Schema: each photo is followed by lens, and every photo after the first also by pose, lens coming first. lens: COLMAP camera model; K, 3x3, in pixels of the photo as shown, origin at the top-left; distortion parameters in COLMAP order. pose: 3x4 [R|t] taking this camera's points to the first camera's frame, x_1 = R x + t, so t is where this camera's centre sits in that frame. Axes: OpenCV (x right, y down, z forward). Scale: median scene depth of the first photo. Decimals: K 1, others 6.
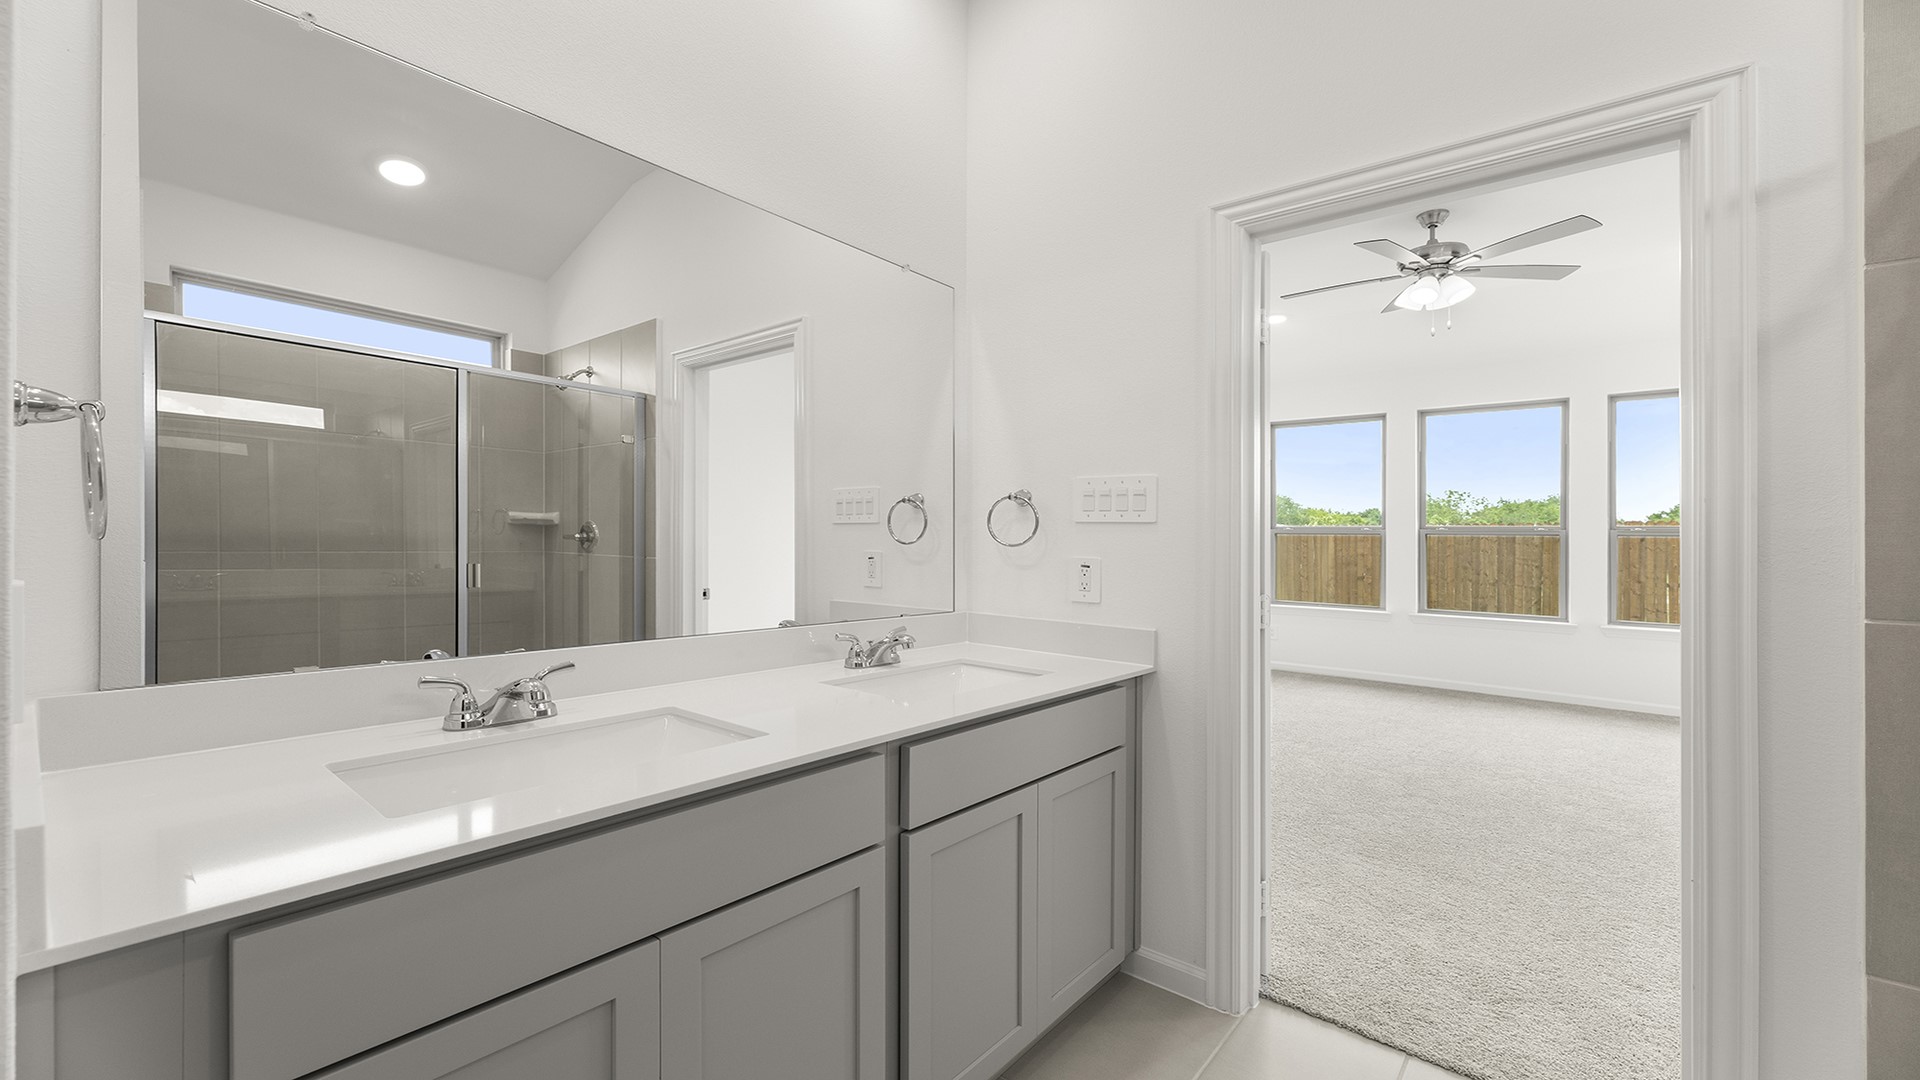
lens RADIAL K [[772.7, 0, 962.1], [0, 772.7, 542.2], [0, 0, 1]] dist [0.004237, -0.000997]
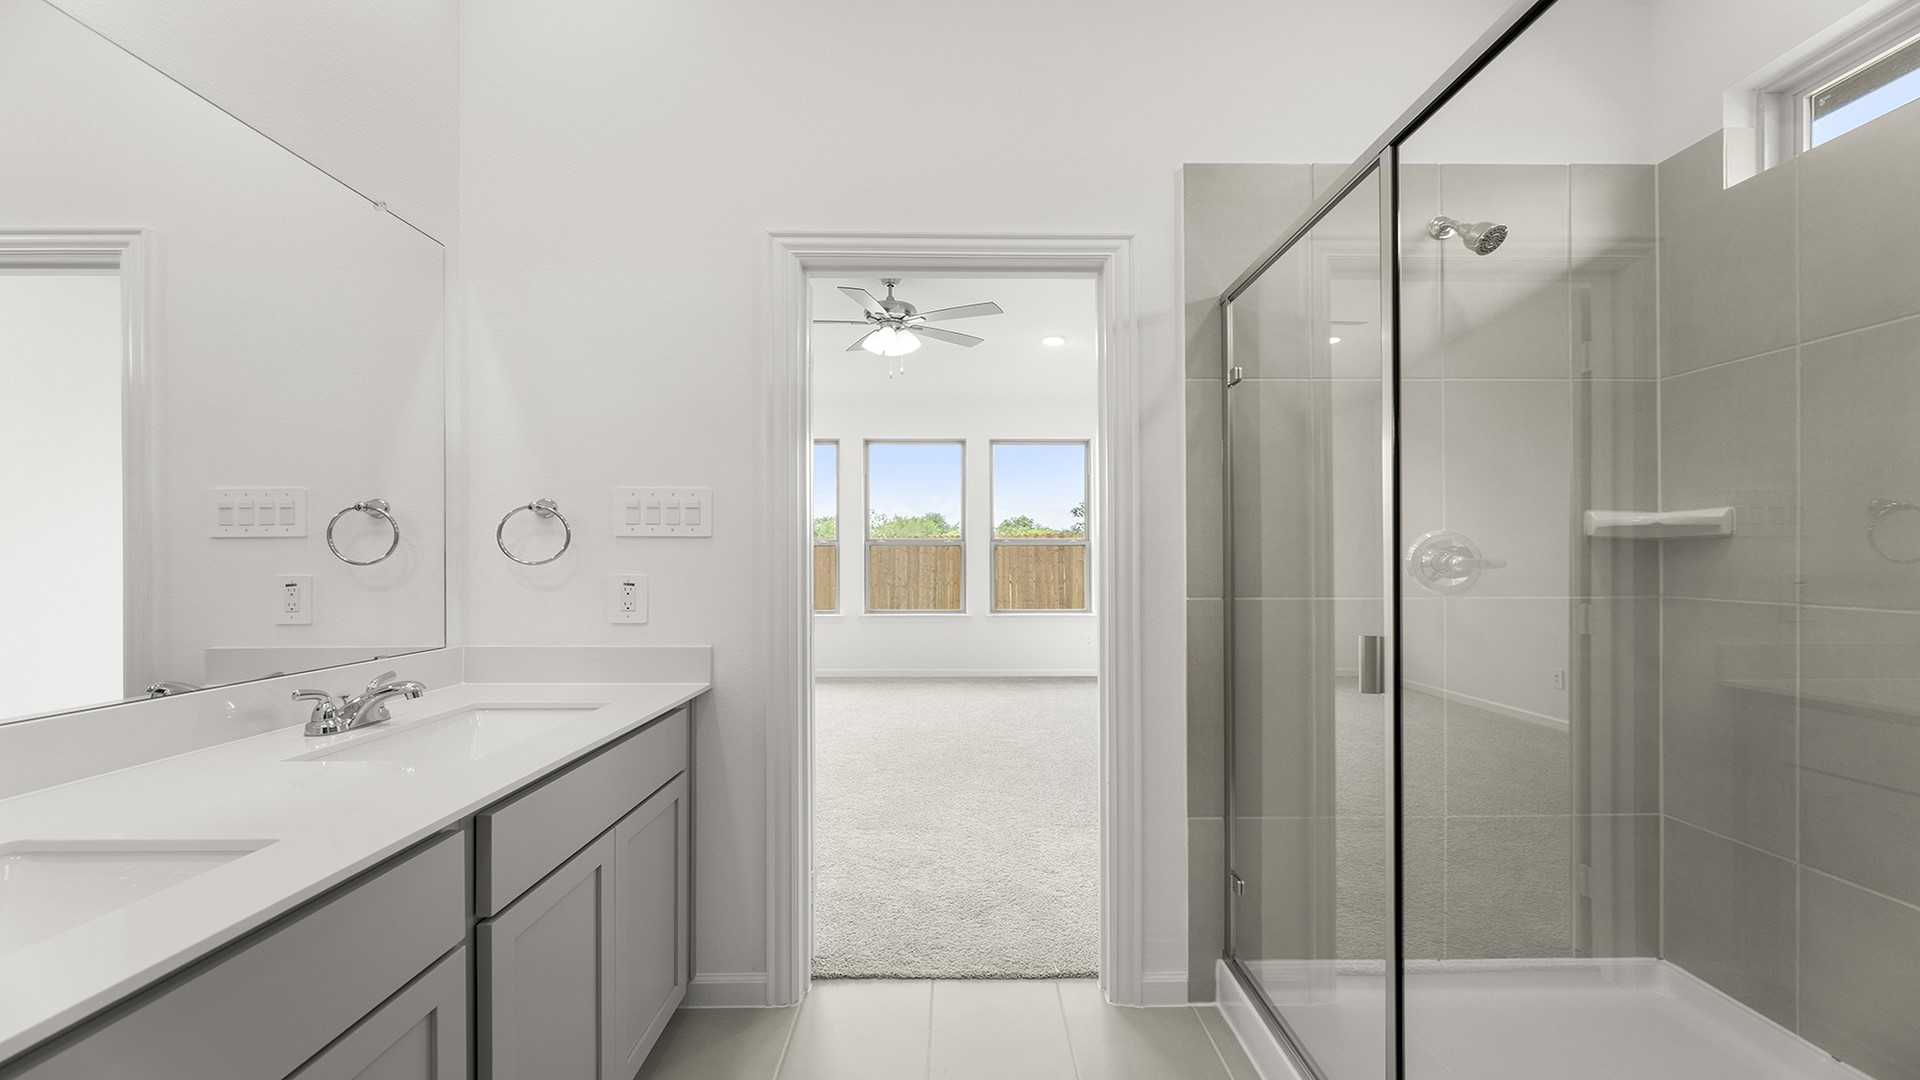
lens RADIAL K [[772.7, 0, 980.6], [0, 772.7, 555.1], [0, 0, 1]] dist [0.004237, -0.000997]
pose [[0.762676, -0.015402, 0.646597, -0.115645], [0.015379, 0.999866, 0.005677, -0.002434], [-0.646598, 0.005614, 0.762811, 0.027649]]
